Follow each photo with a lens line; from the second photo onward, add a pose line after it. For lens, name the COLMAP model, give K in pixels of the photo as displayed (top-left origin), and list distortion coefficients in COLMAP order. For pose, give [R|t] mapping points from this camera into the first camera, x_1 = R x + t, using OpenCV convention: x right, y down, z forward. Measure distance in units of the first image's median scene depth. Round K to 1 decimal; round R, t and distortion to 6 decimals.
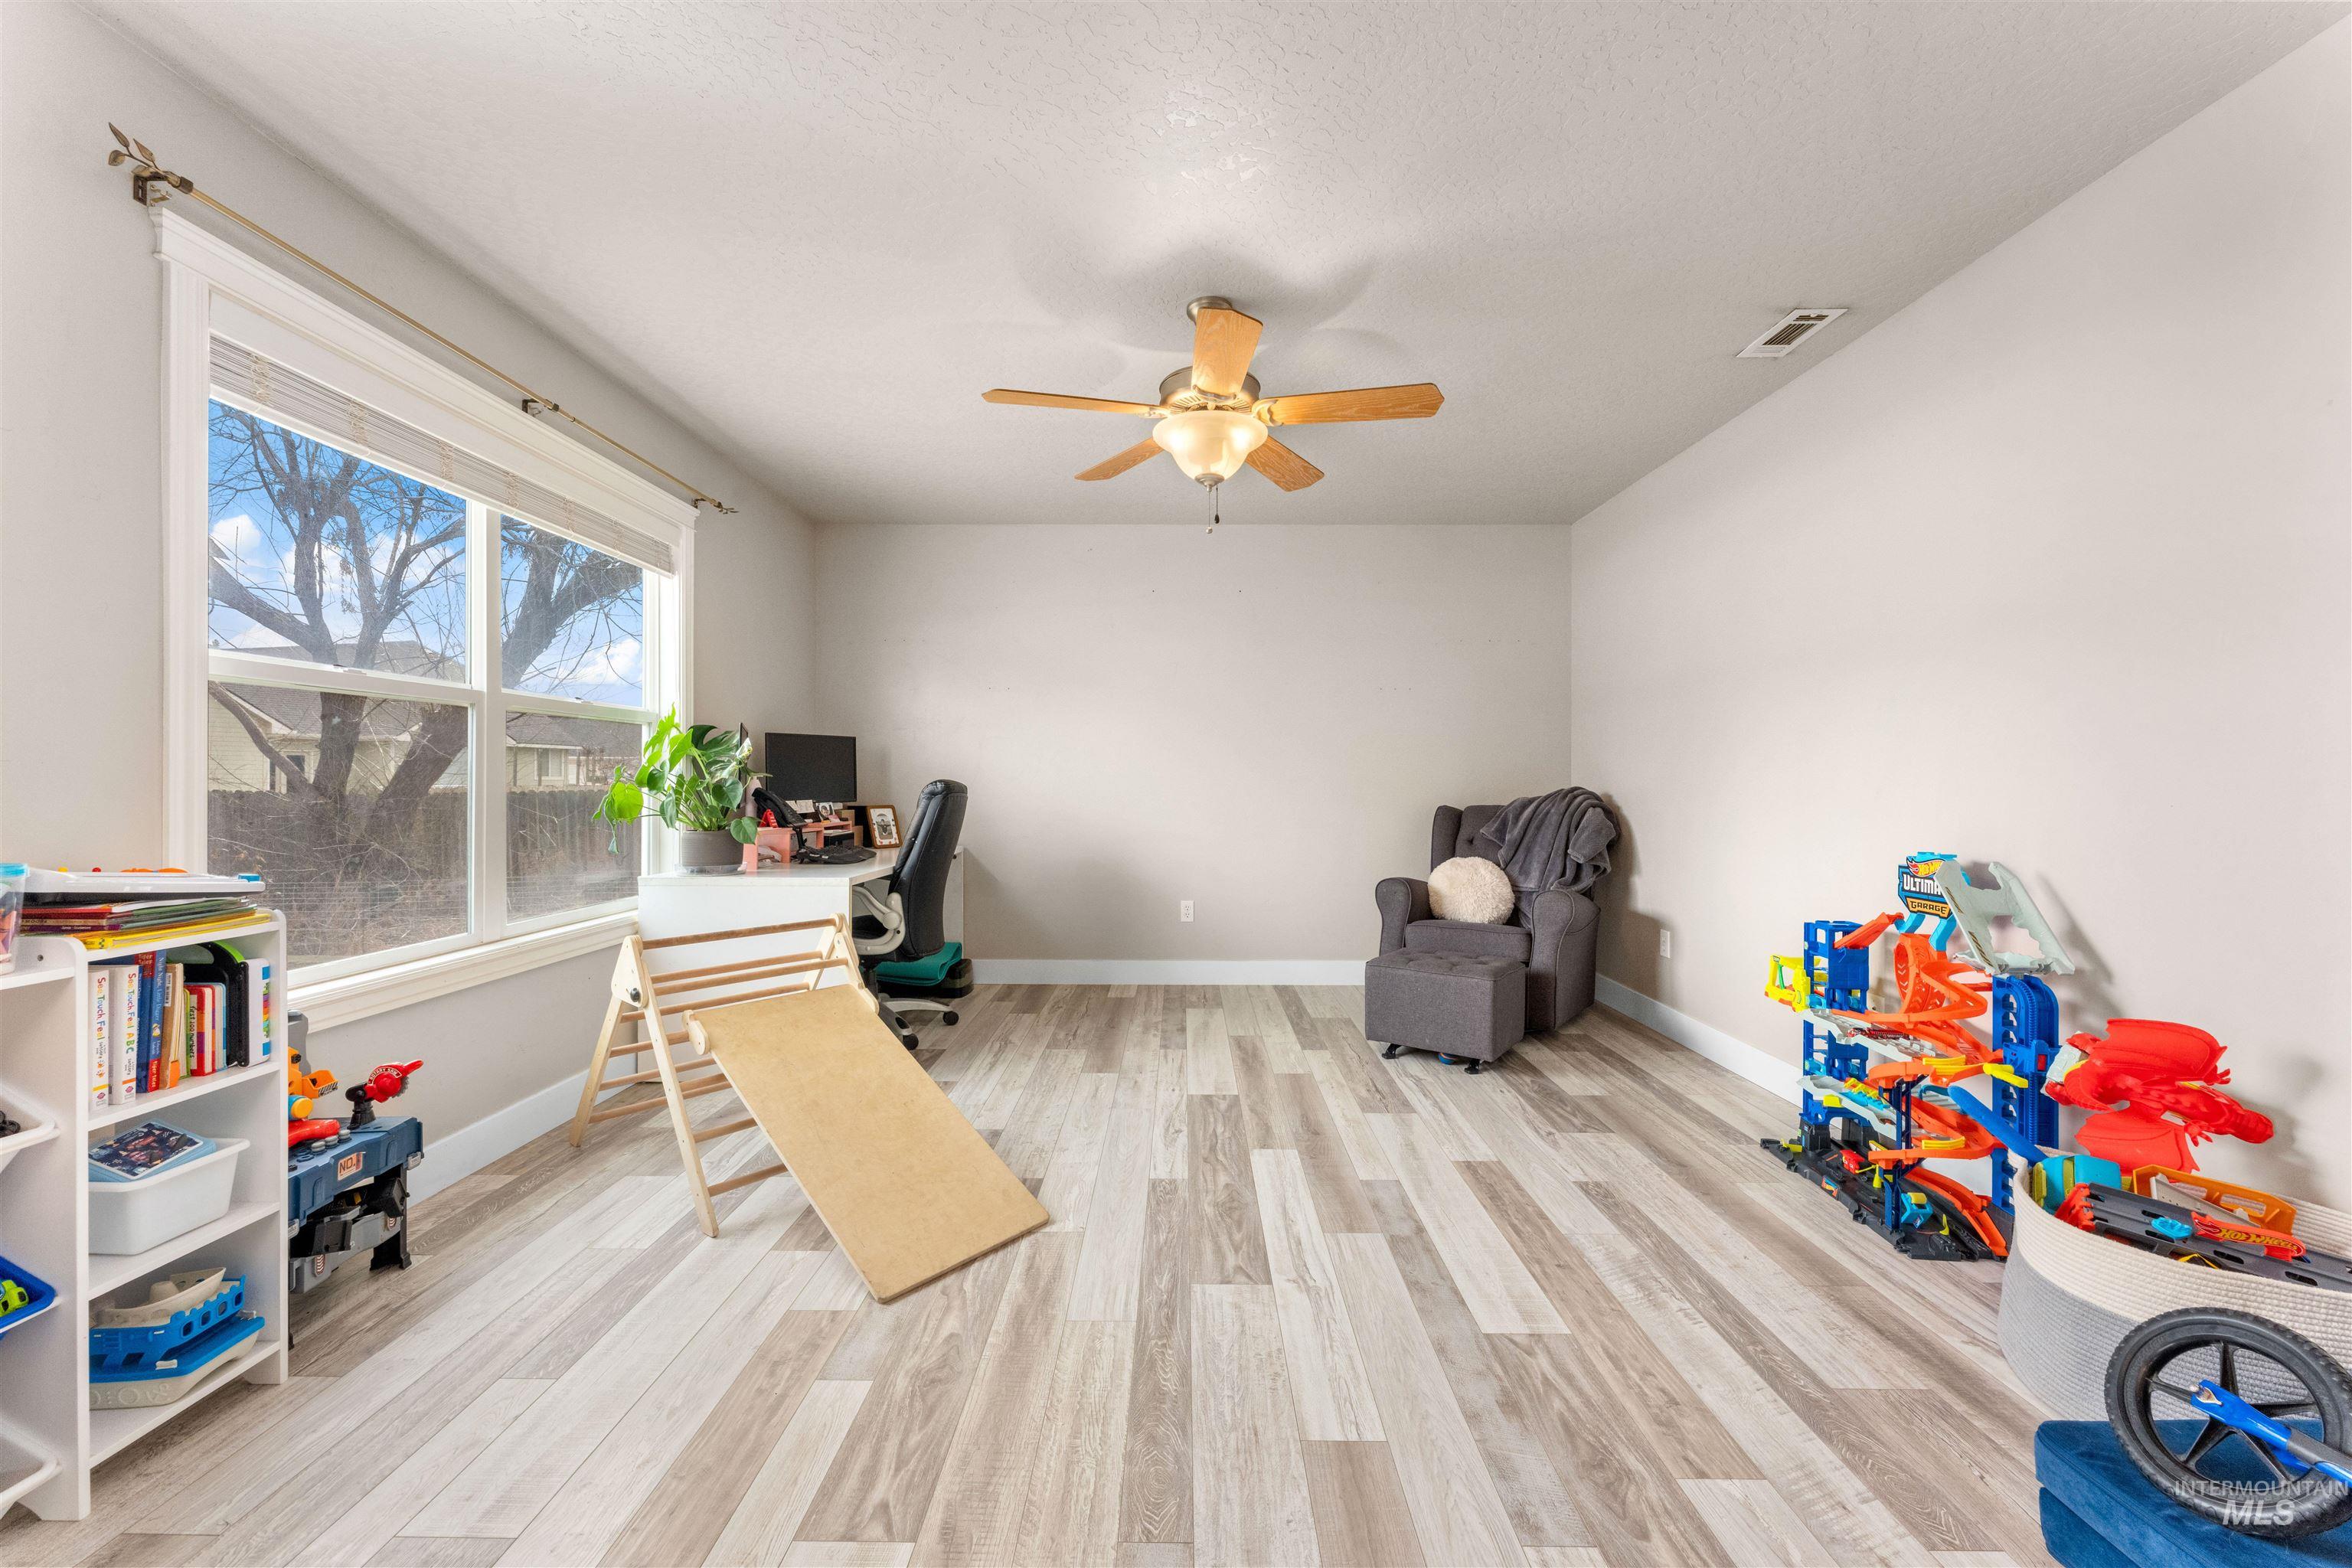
lens RADIAL K [[950.1, 0, 1169.1], [0, 950.1, 776.1], [0, 0, 1]] dist [-0.000921, -0.000188]
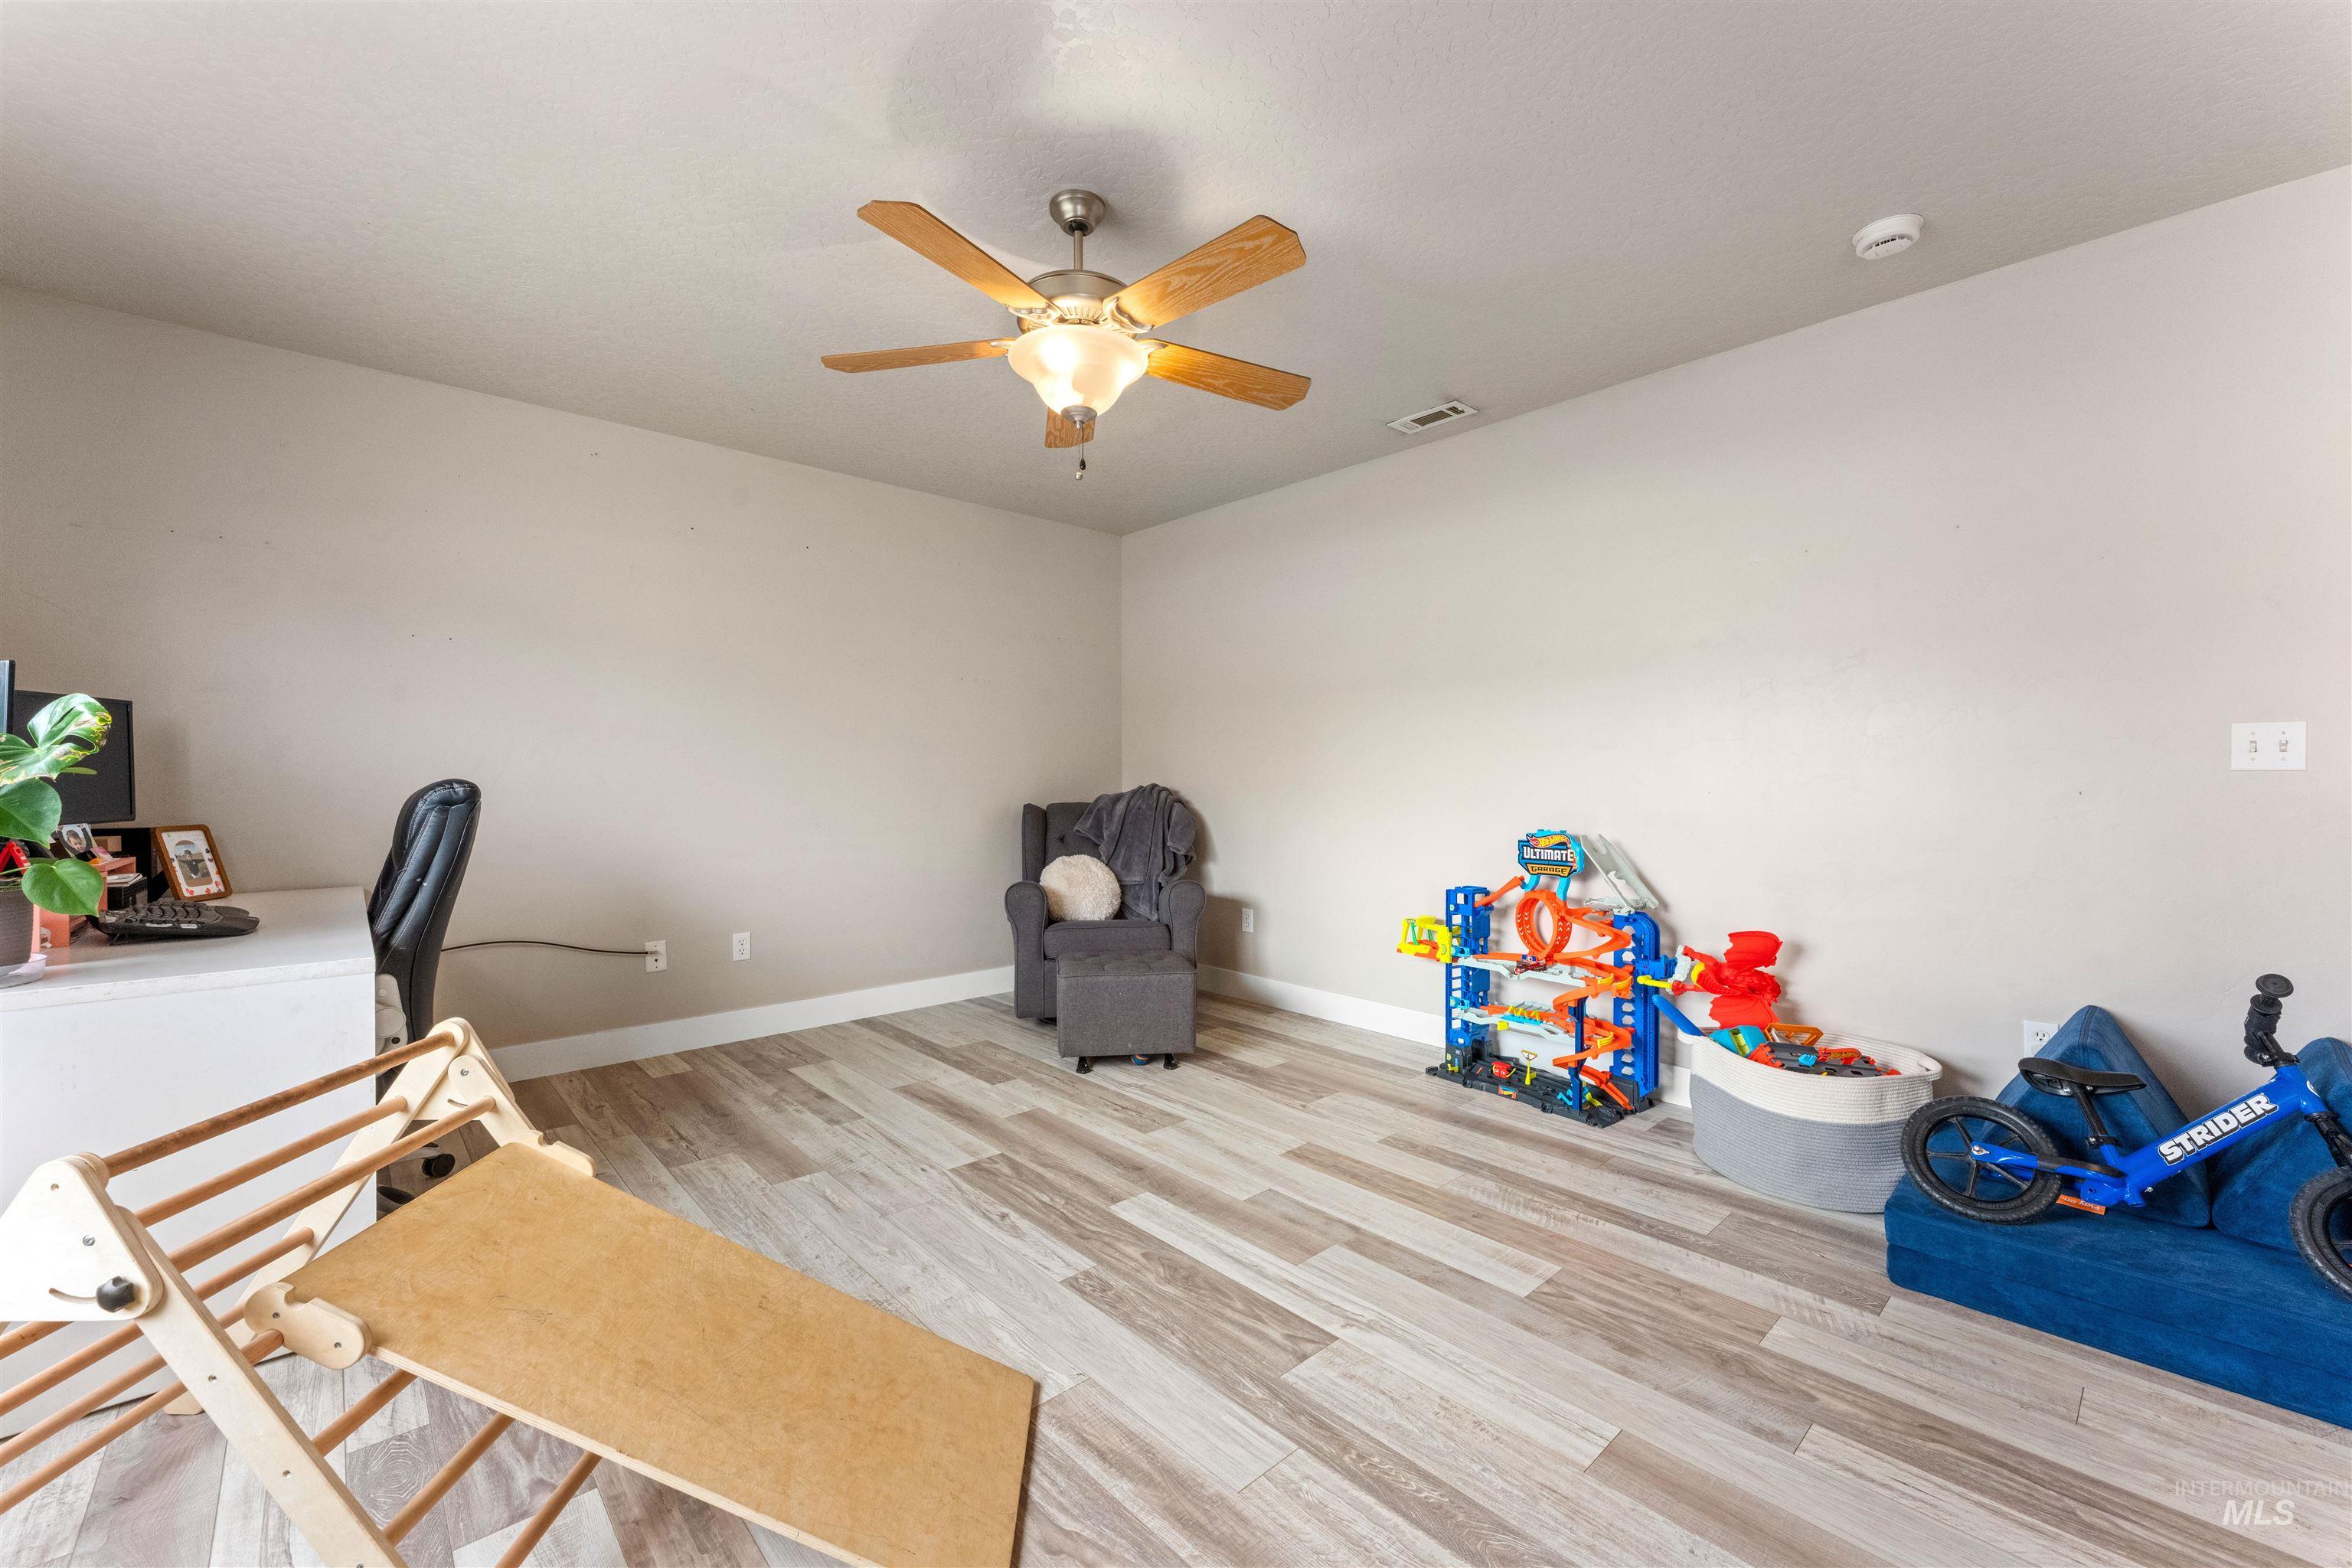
lens RADIAL K [[950.1, 0, 1178.6], [0, 950.1, 776.6], [0, 0, 1]] dist [-0.000921, -0.000188]
pose [[0.725780, -0.003477, 0.687918, -0.401287], [-0.000149, 0.999986, 0.005212, -0.001851], [-0.687927, -0.003885, 0.725770, 0.292273]]
